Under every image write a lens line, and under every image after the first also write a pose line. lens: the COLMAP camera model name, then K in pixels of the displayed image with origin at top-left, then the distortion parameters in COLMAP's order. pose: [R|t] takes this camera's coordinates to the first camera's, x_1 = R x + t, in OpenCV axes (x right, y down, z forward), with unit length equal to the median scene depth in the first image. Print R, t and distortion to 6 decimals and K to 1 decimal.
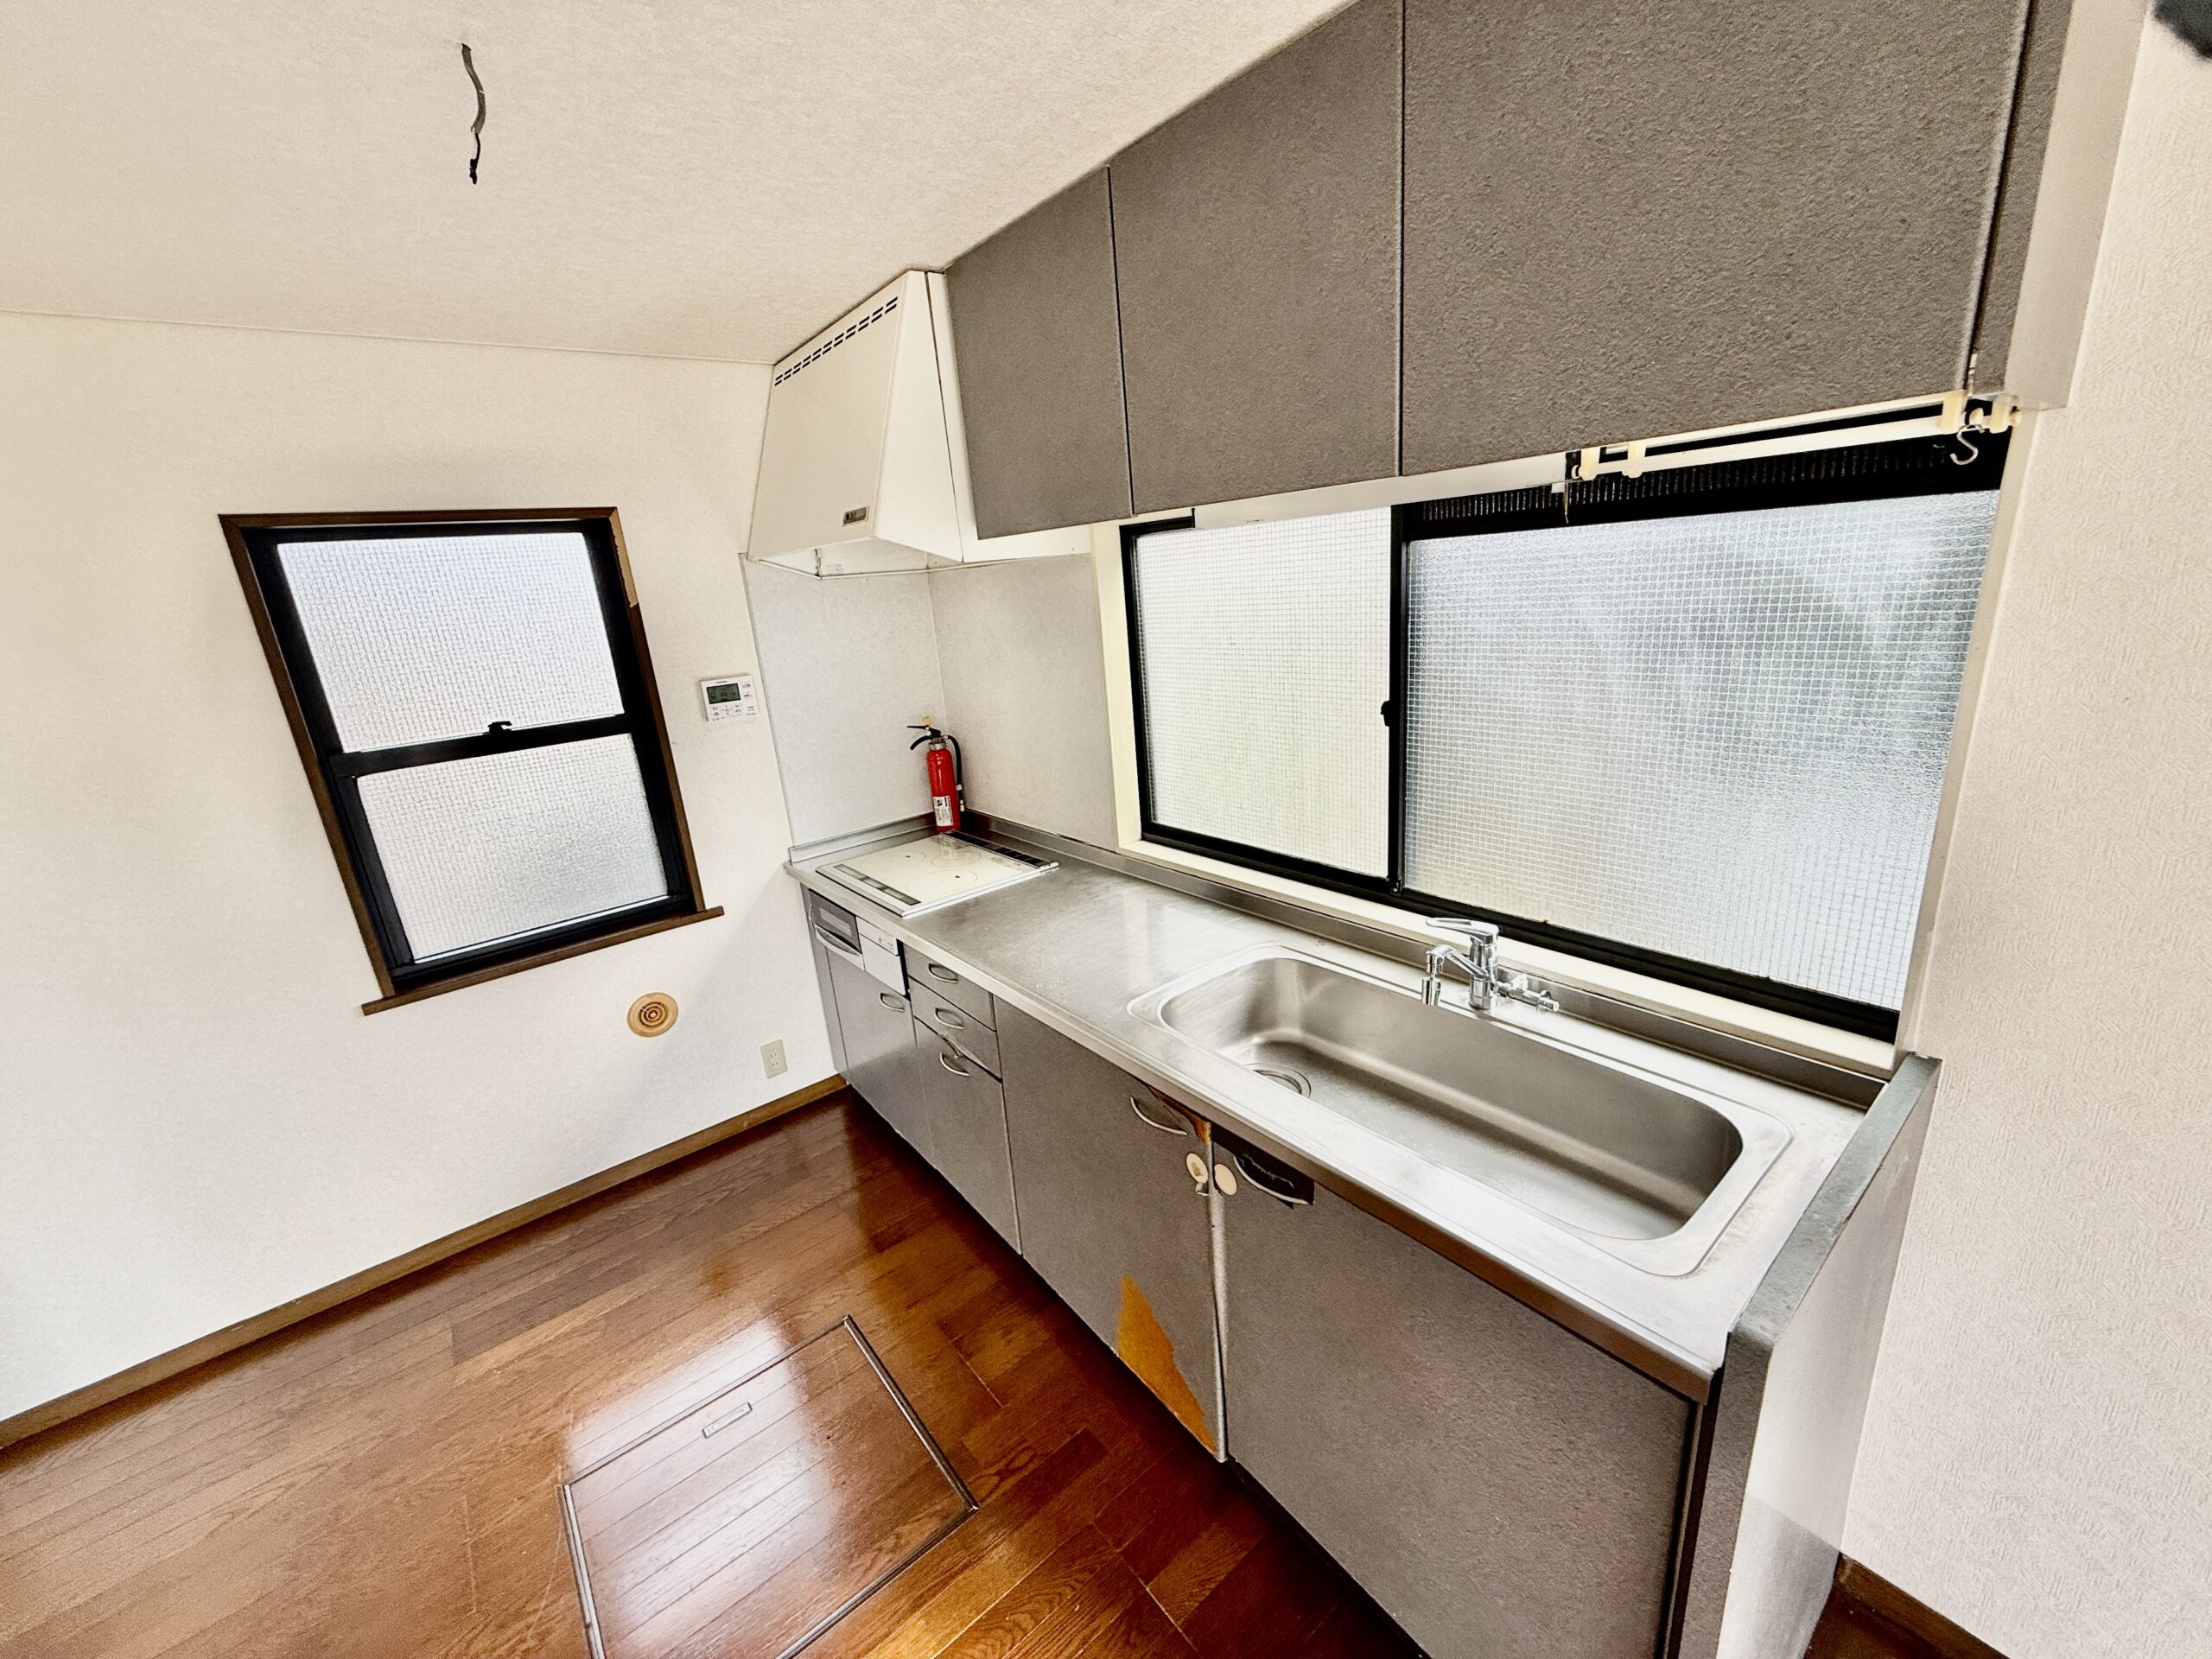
lens RADIAL K [[882.1, 0, 1093.0], [0, 882.1, 829.9], [0, 0, 1]] dist [0.001135, -0.000080]
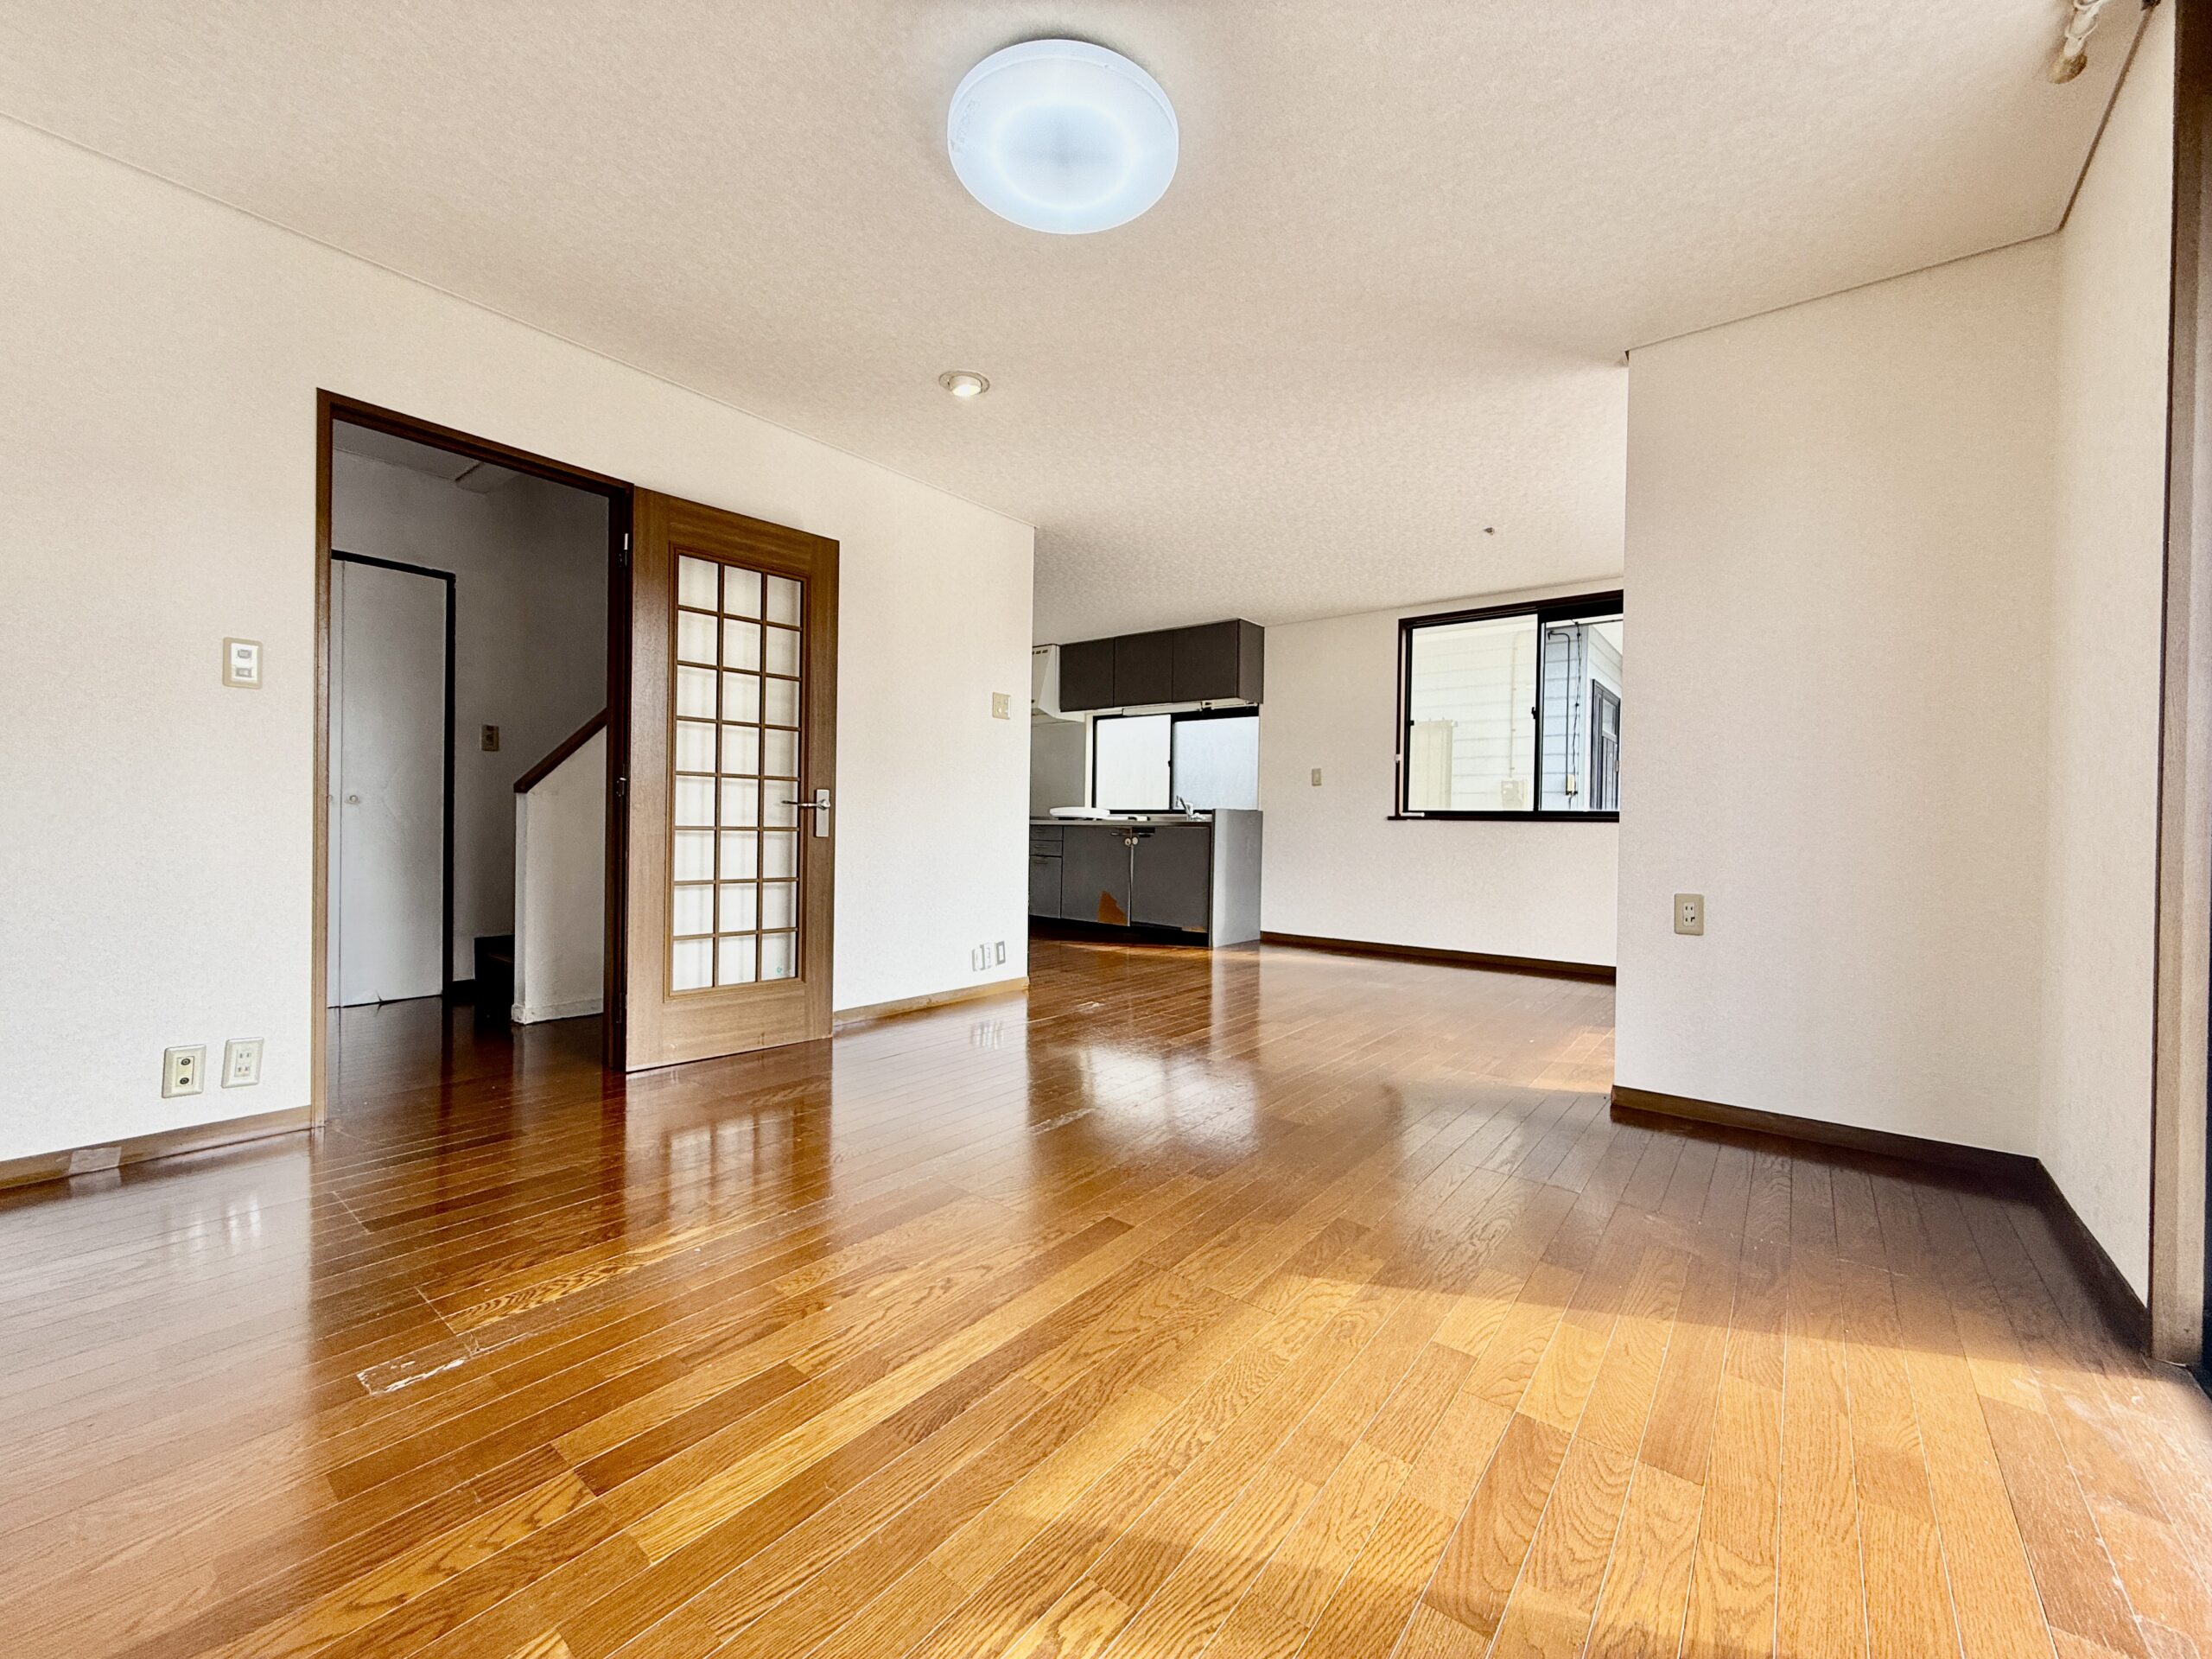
lens RADIAL K [[882.1, 0, 1105.0], [0, 882.1, 824.4], [0, 0, 1]] dist [0.001135, -0.000080]
pose [[0.969707, 0.091948, 0.226303, -0.827945], [-0.022926, 0.956618, -0.290441, 1.305729], [-0.243191, 0.276455, 0.929748, -2.571359]]
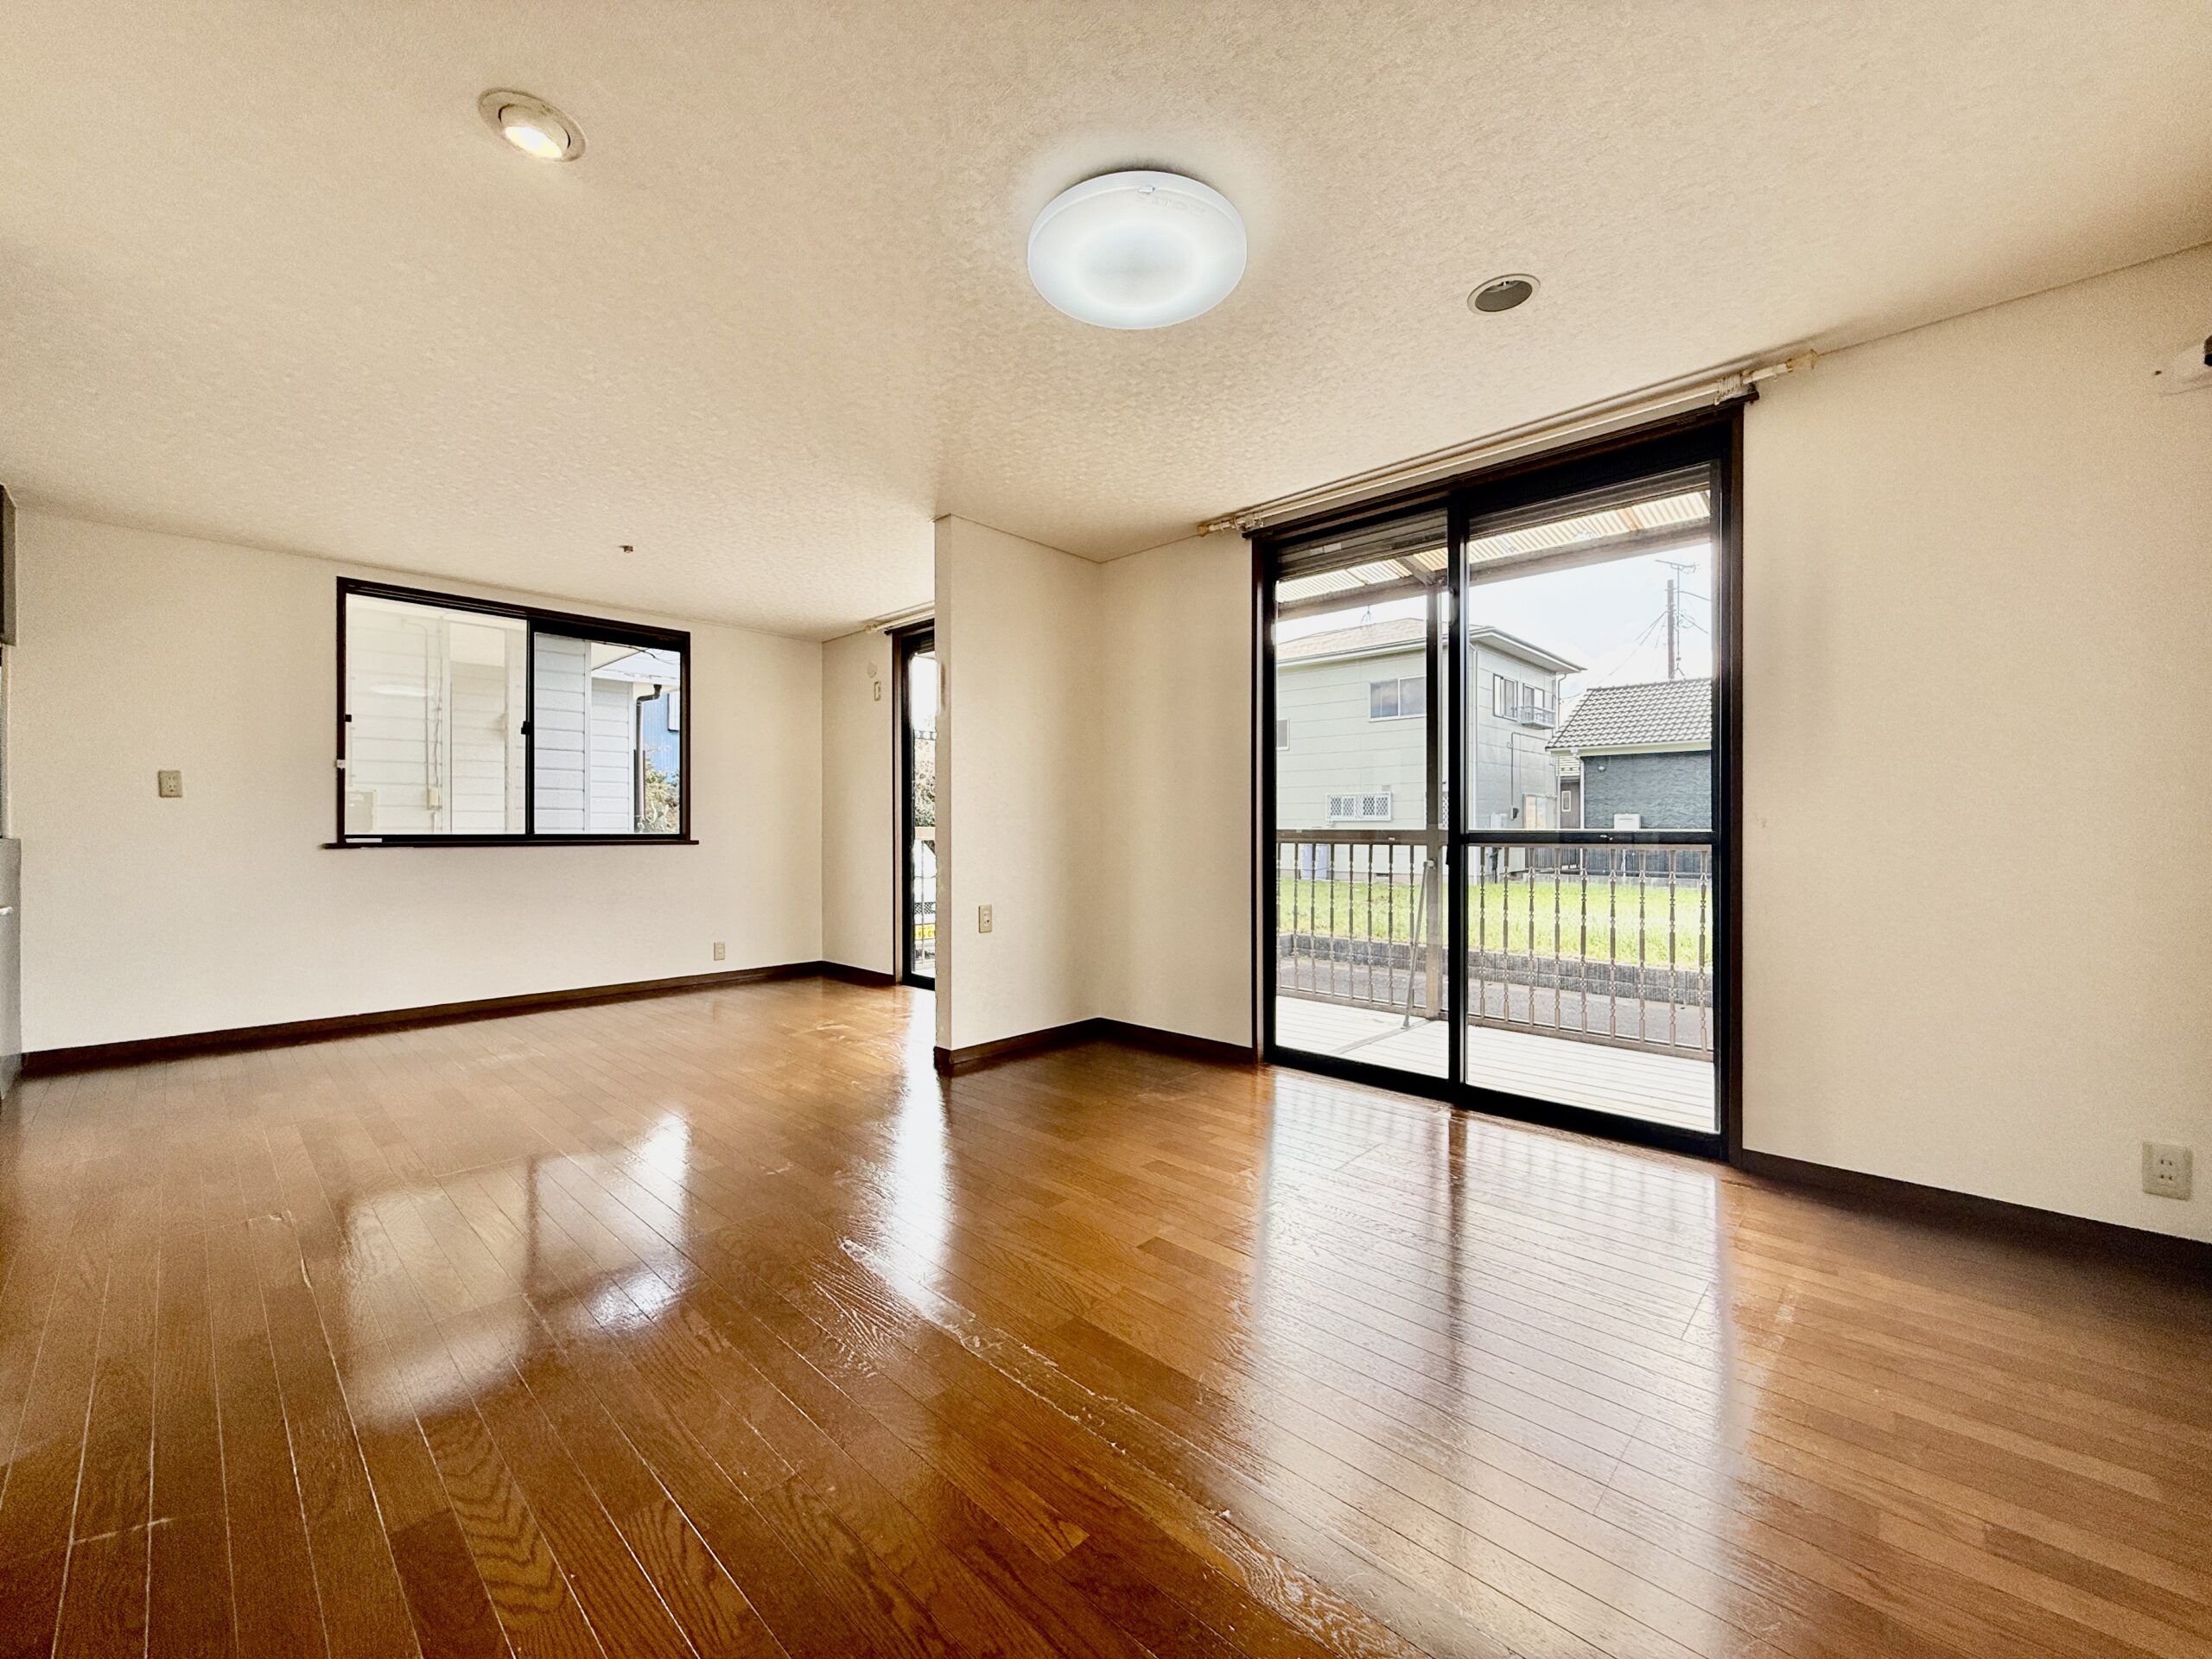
lens RADIAL K [[882.1, 0, 1093.2], [0, 882.1, 823.4], [0, 0, 1]] dist [0.001135, -0.000080]
pose [[-0.124119, 0.082470, 0.988834, -1.706459], [0.289769, 0.956113, -0.043369, 0.953735], [-0.949014, 0.281151, -0.142569, -1.431211]]
